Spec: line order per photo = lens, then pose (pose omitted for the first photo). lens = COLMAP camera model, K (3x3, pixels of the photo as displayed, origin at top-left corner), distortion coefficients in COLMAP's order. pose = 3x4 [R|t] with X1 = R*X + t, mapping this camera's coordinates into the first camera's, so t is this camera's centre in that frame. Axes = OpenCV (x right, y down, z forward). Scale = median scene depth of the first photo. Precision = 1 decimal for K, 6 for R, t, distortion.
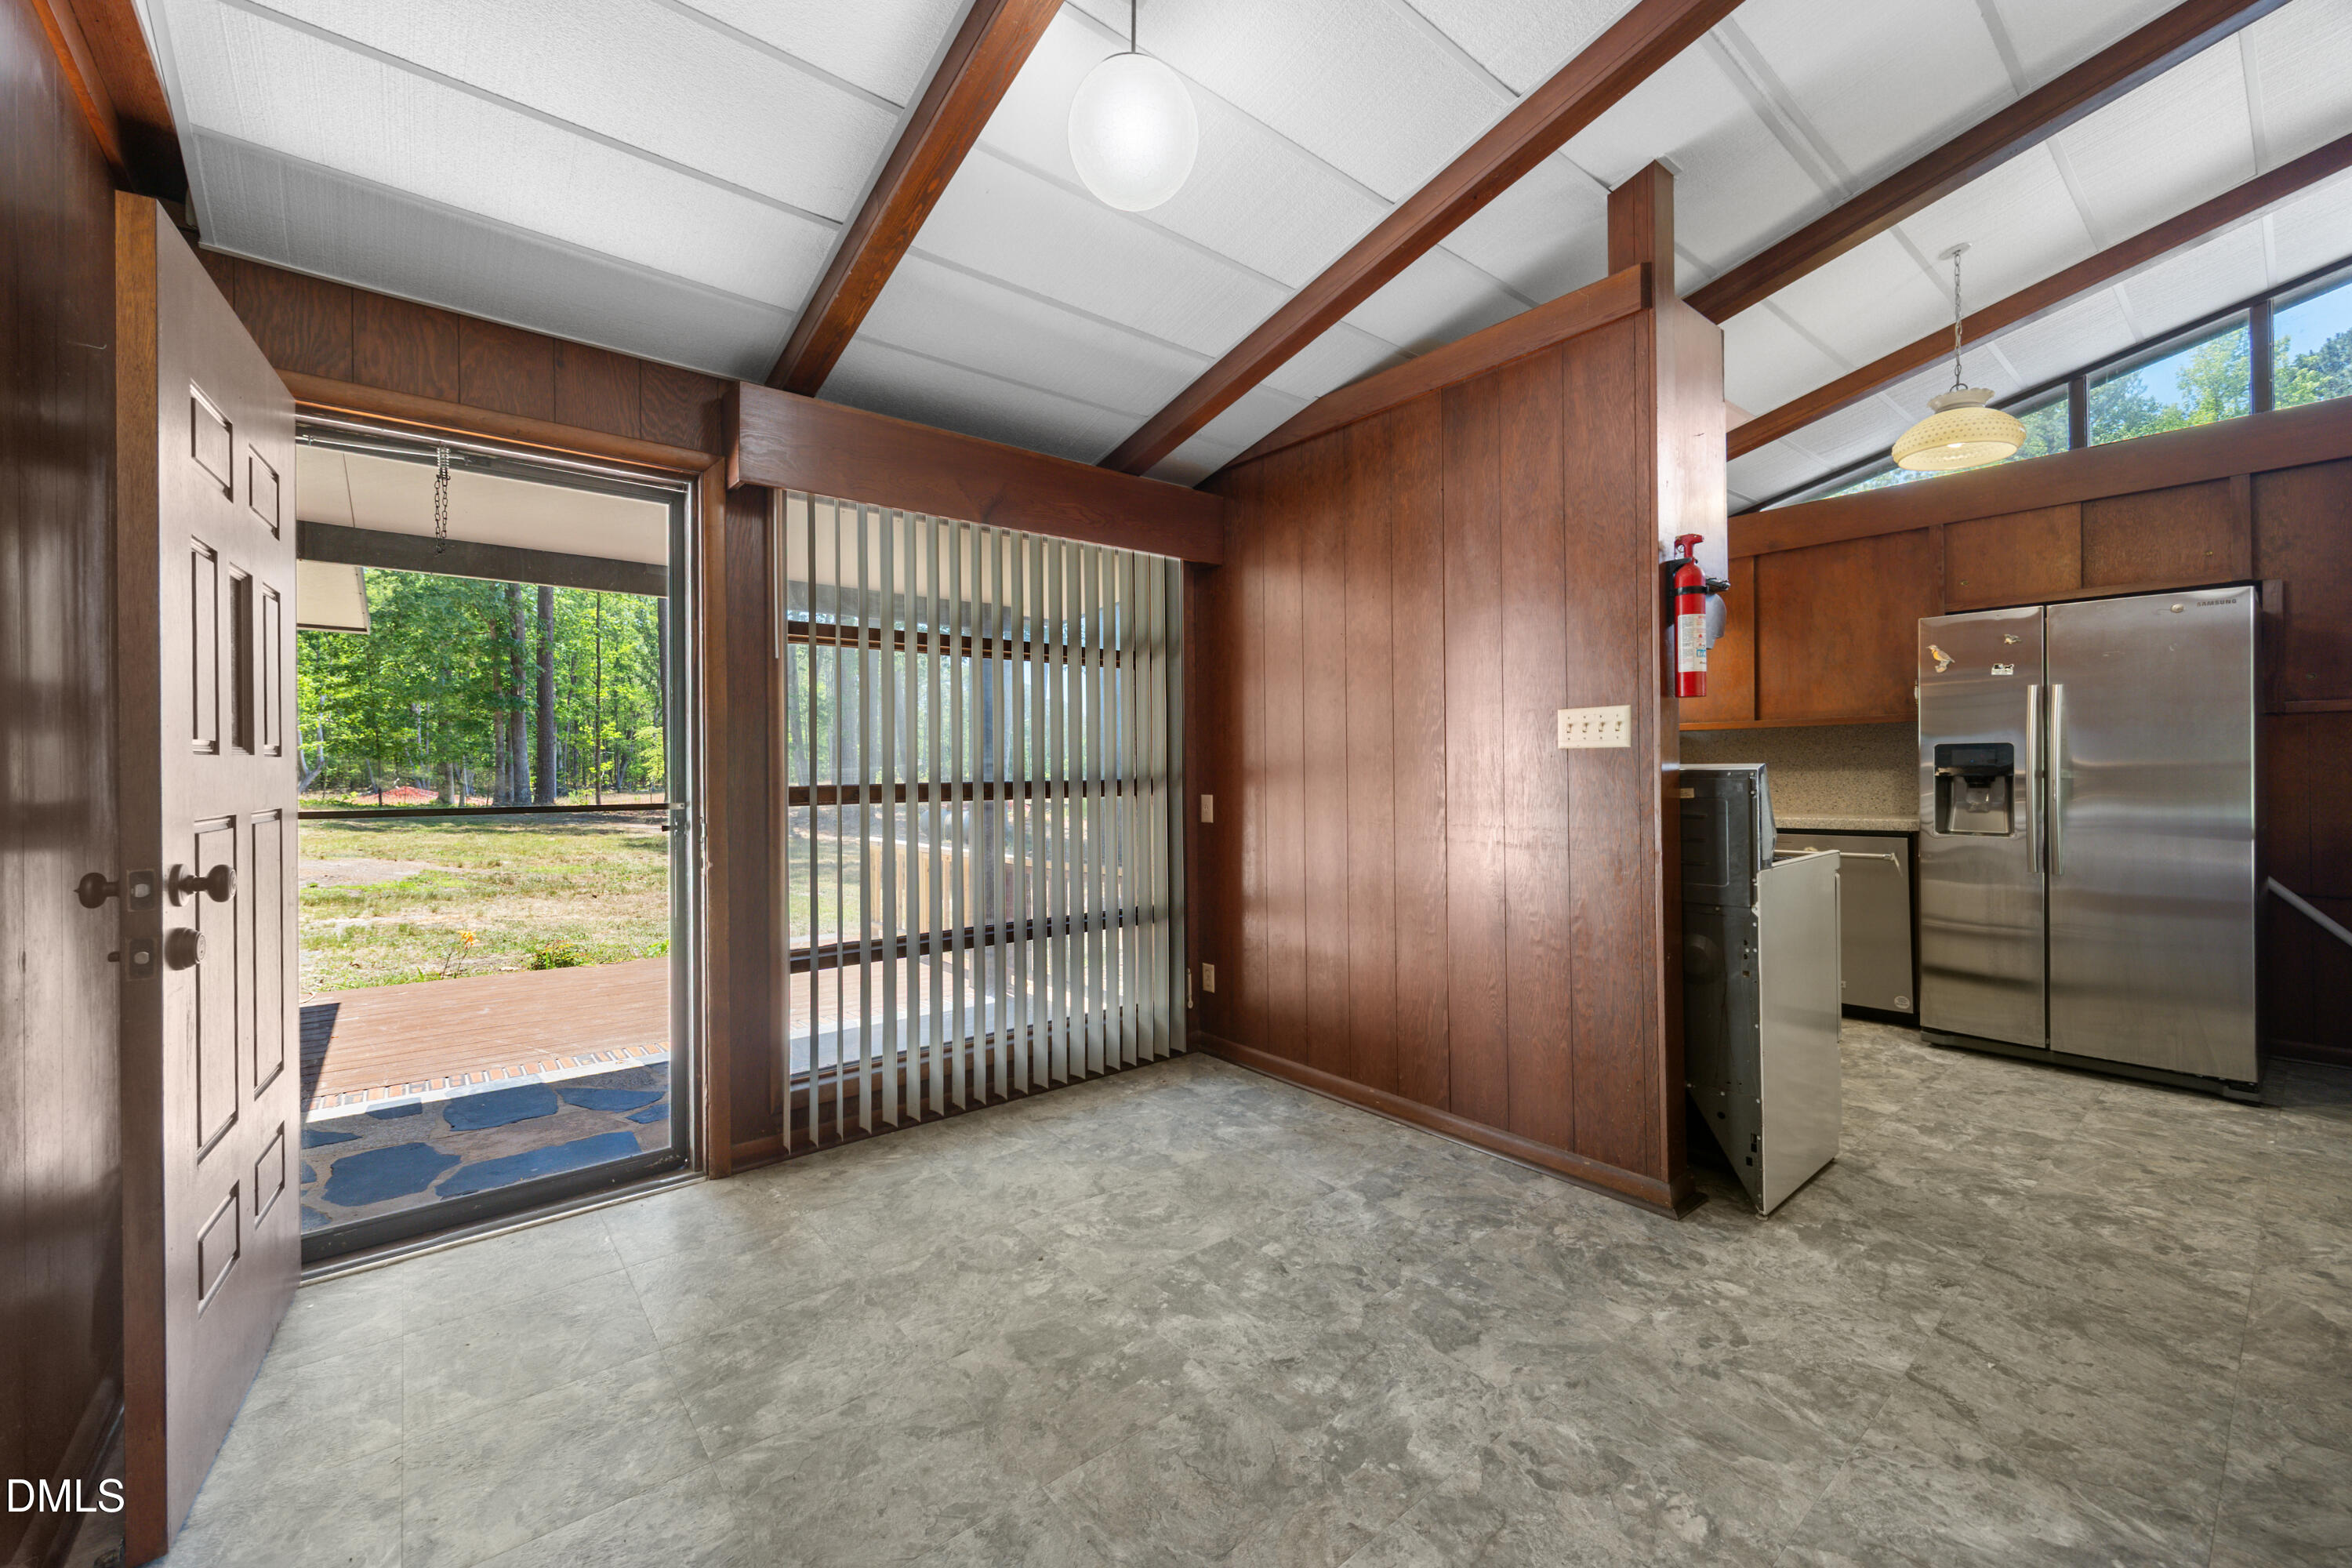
lens RADIAL K [[929.8, 0, 1168.5], [0, 929.8, 773.1], [0, 0, 1]] dist [0.005885, -0.001794]
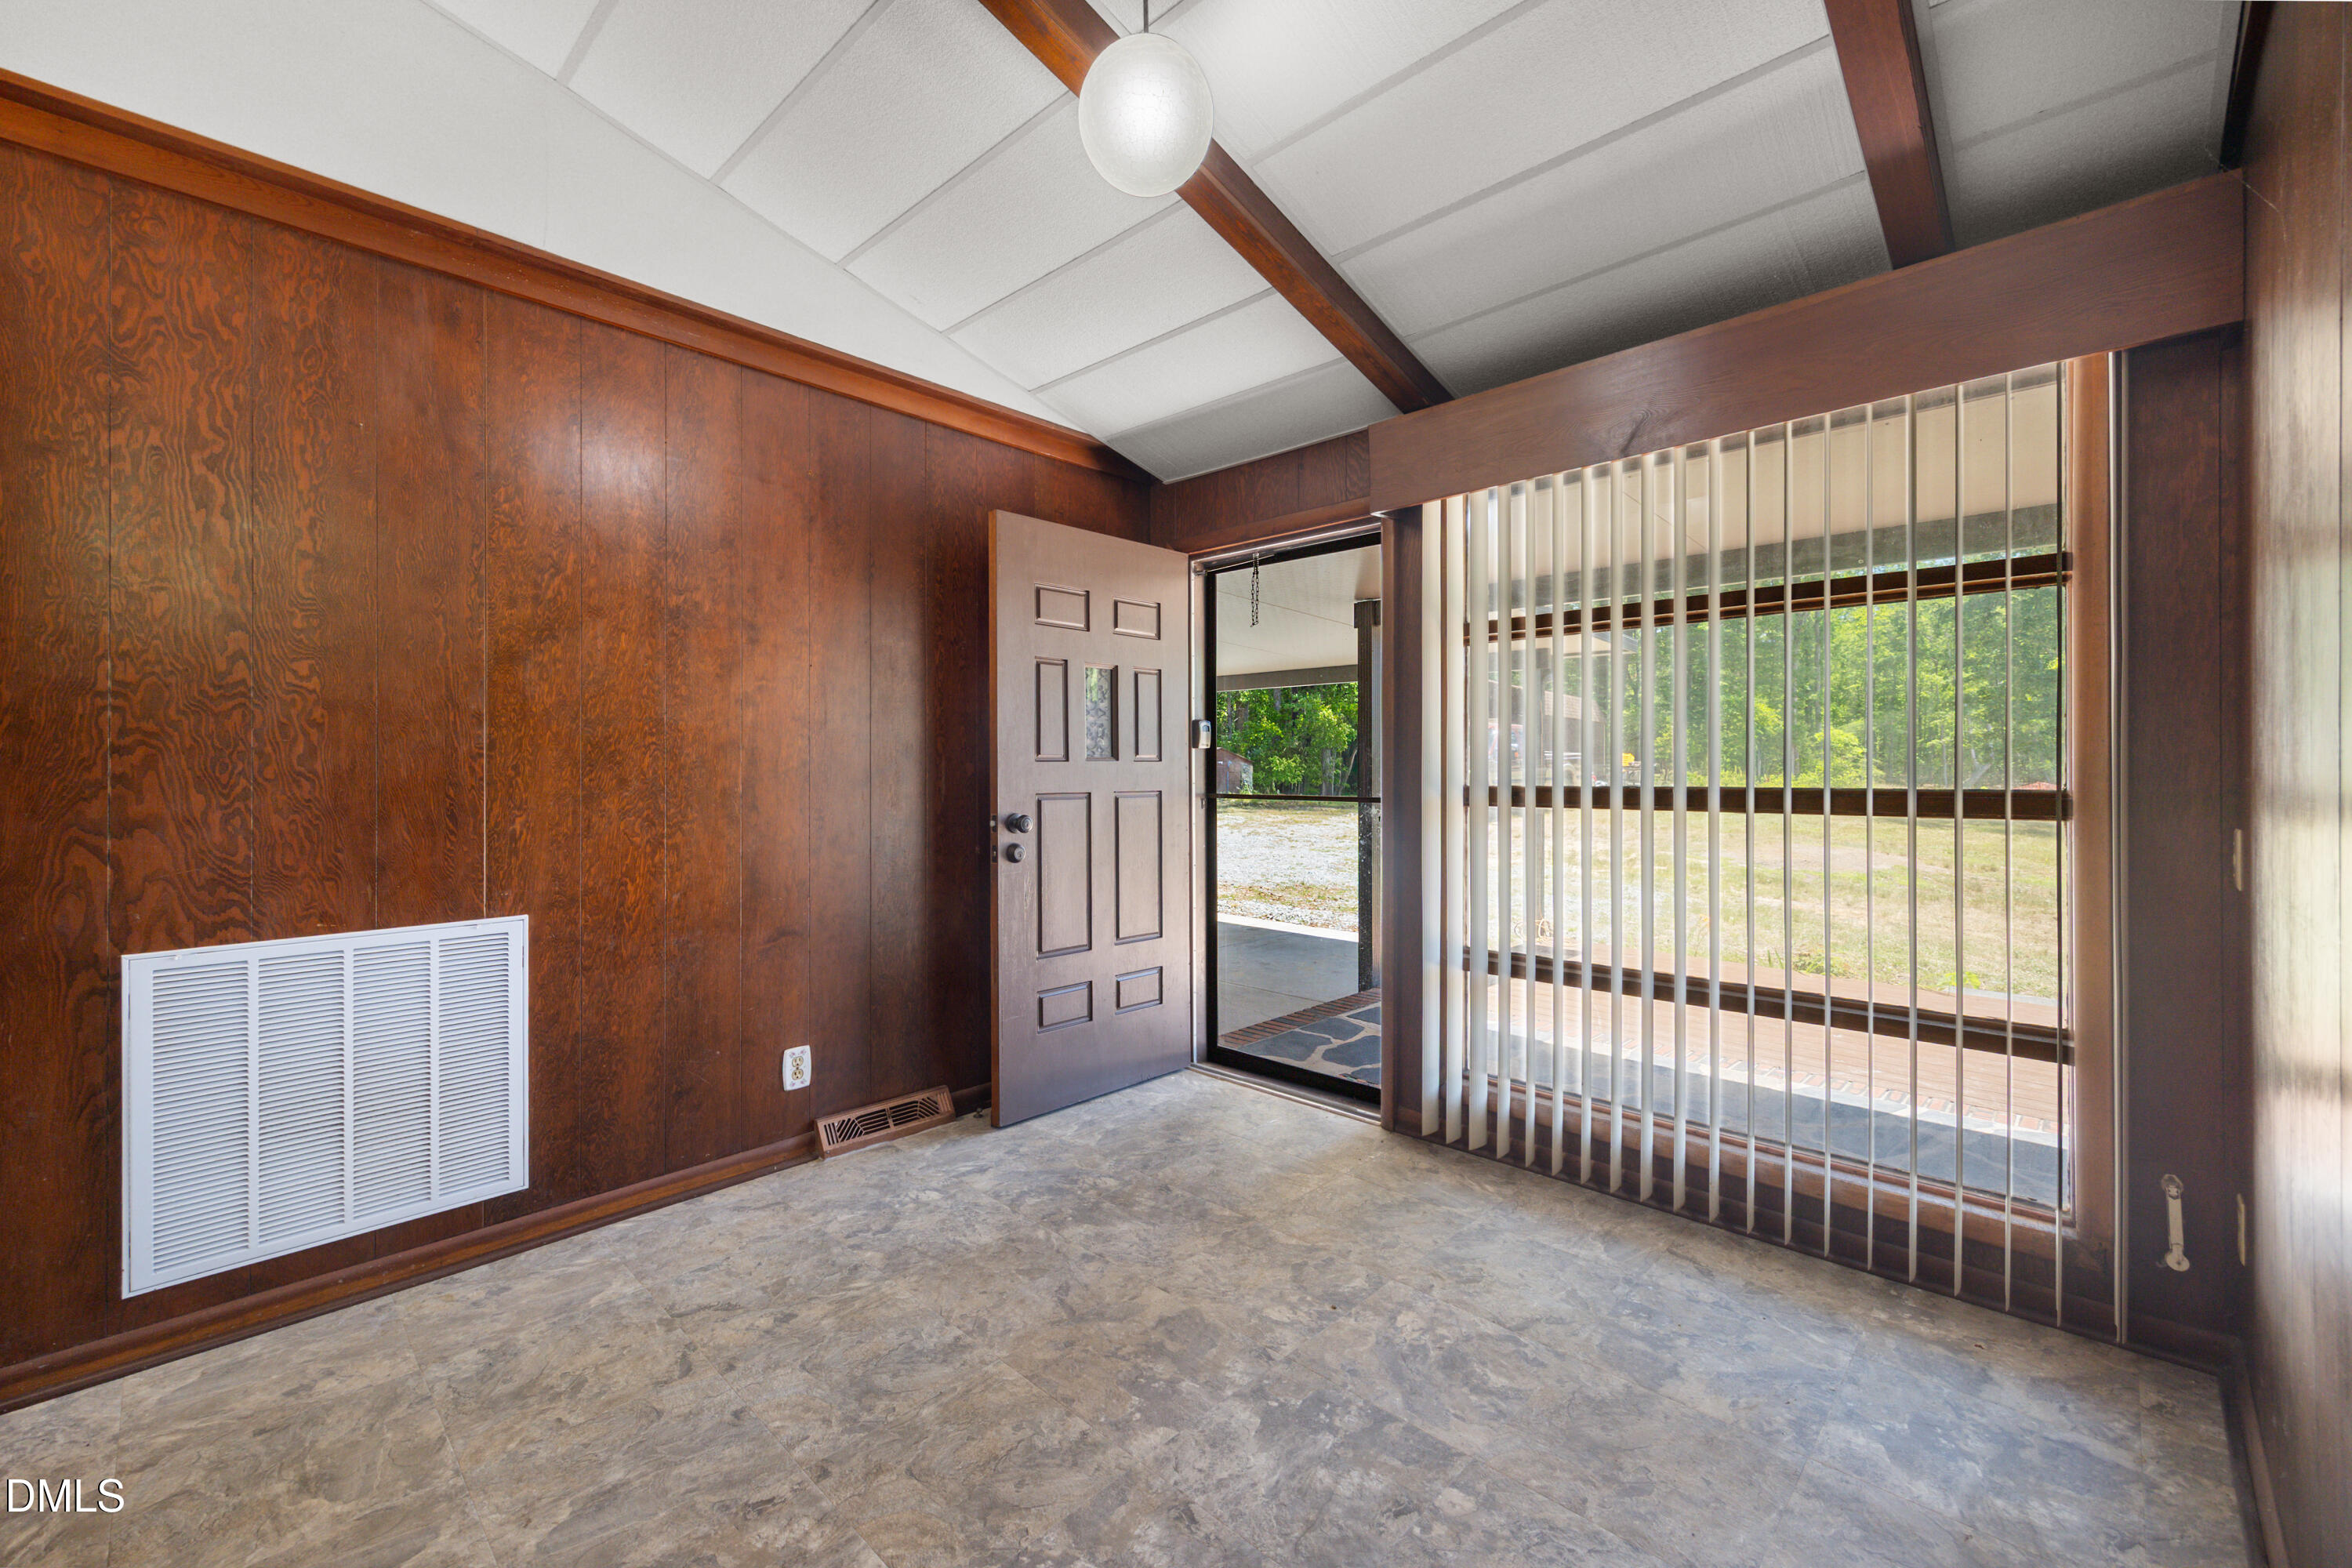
lens RADIAL K [[929.8, 0, 1158.6], [0, 929.8, 776.8], [0, 0, 1]] dist [0.005885, -0.001794]
pose [[0.125258, 0.013319, -0.992035, 0.678179], [-0.003762, 0.999909, 0.012950, -0.010032], [0.992117, 0.002110, 0.125297, 0.651175]]
